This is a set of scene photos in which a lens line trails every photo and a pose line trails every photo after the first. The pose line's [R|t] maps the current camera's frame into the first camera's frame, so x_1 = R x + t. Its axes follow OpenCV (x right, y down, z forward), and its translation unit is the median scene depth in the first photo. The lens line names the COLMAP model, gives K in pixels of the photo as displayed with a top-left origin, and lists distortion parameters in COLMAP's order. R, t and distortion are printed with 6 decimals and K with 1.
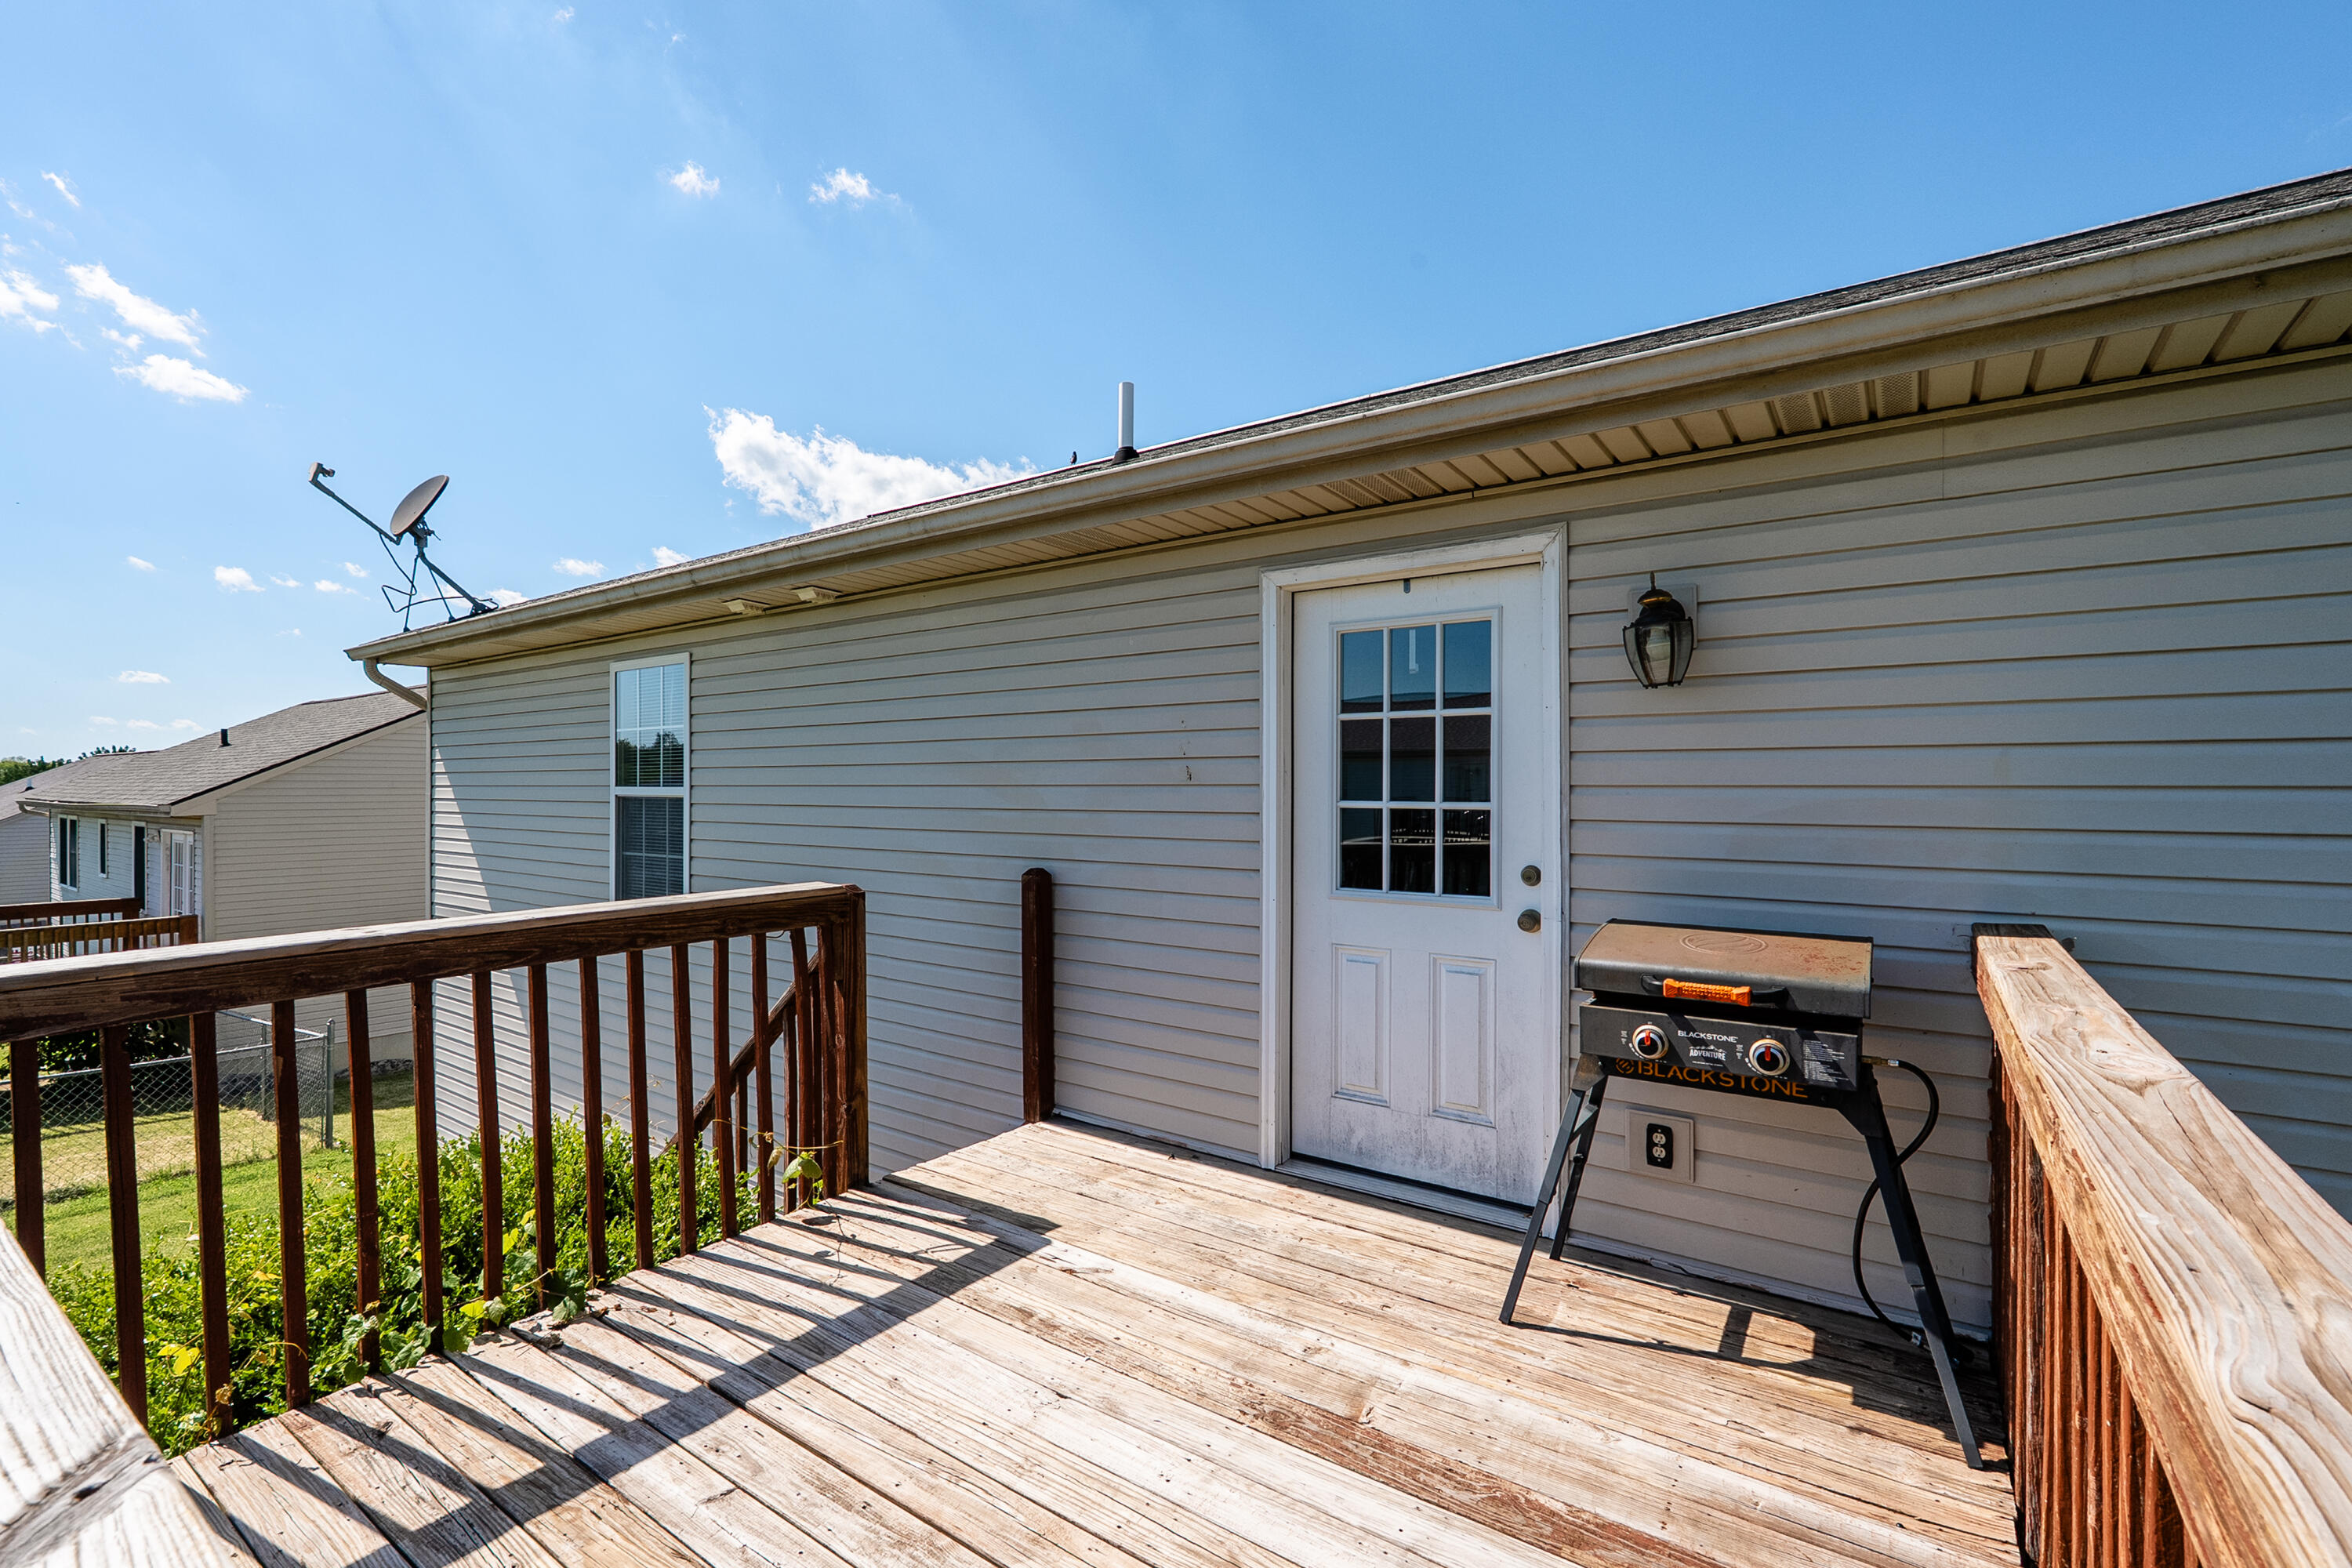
lens RADIAL K [[1004.3, 0, 1185.6], [0, 1004.3, 789.8], [0, 0, 1]] dist [0.002935, 0.000197]
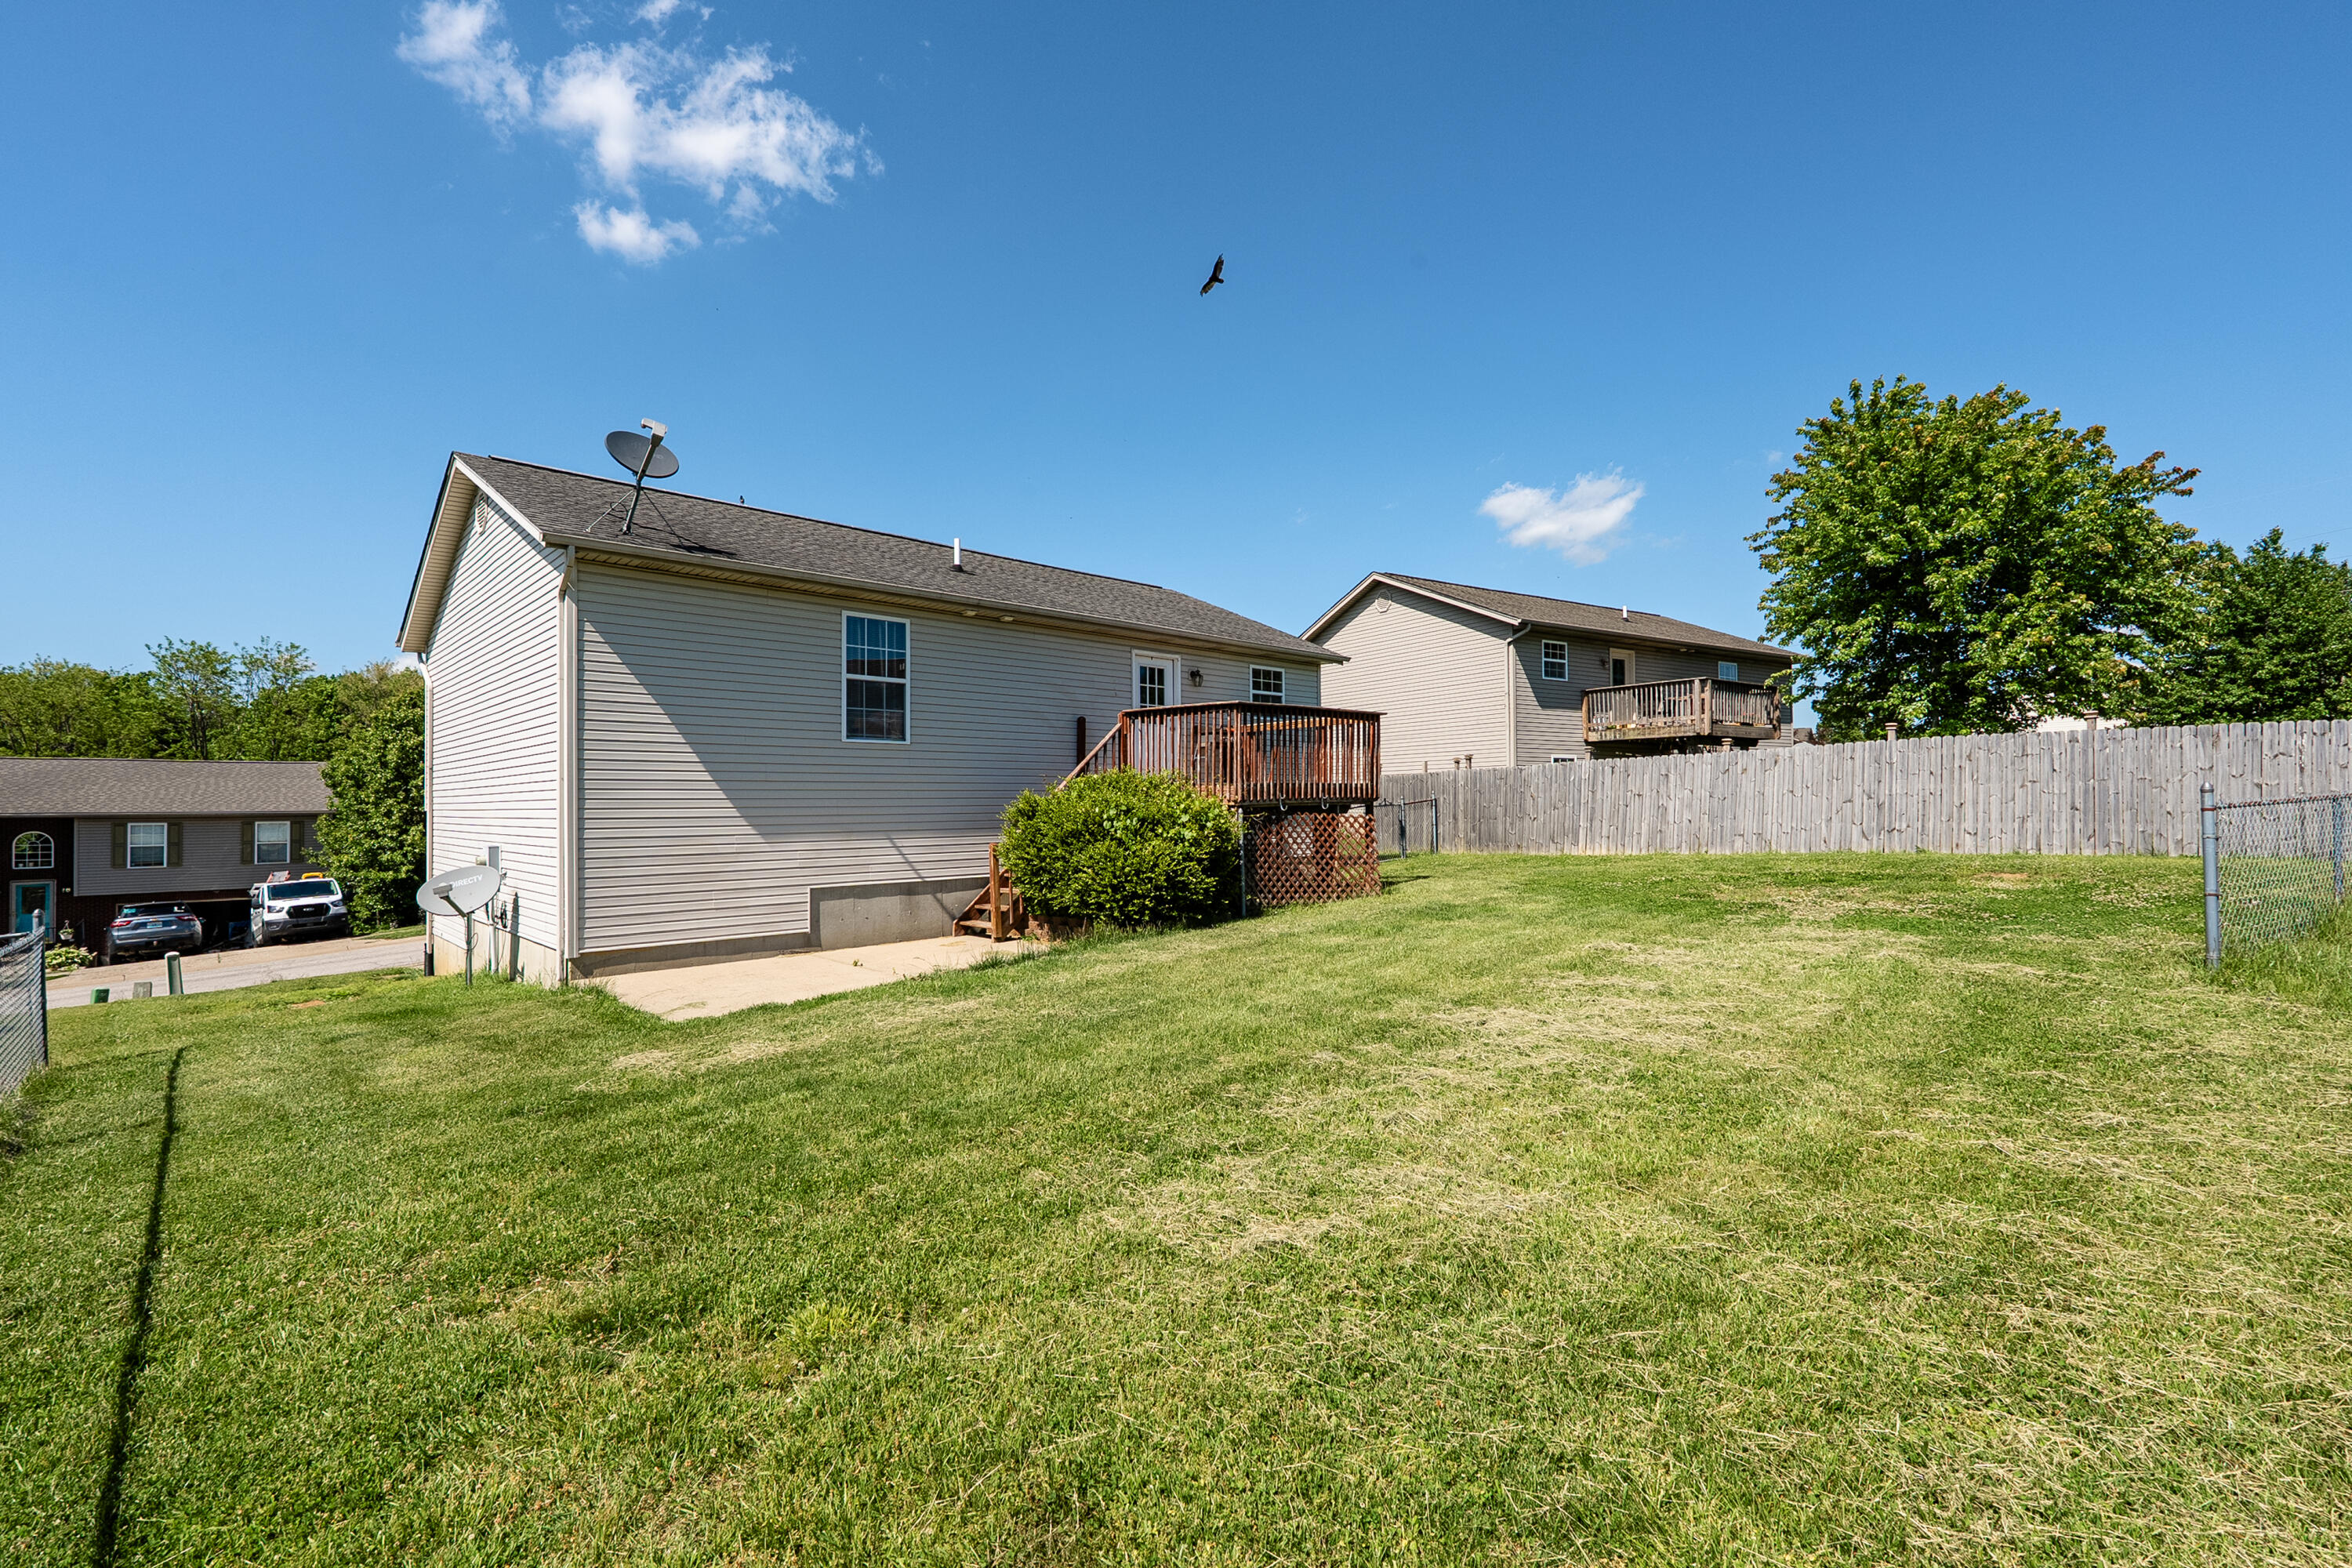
lens RADIAL K [[1004.3, 0, 1182.0], [0, 1004.3, 776.0], [0, 0, 1]] dist [0.002935, 0.000197]
pose [[0.200530, 0.029310, 0.979249, -4.173501], [0.017712, 0.999281, -0.033537, 0.486202], [-0.979528, 0.024070, 0.199866, -0.056603]]
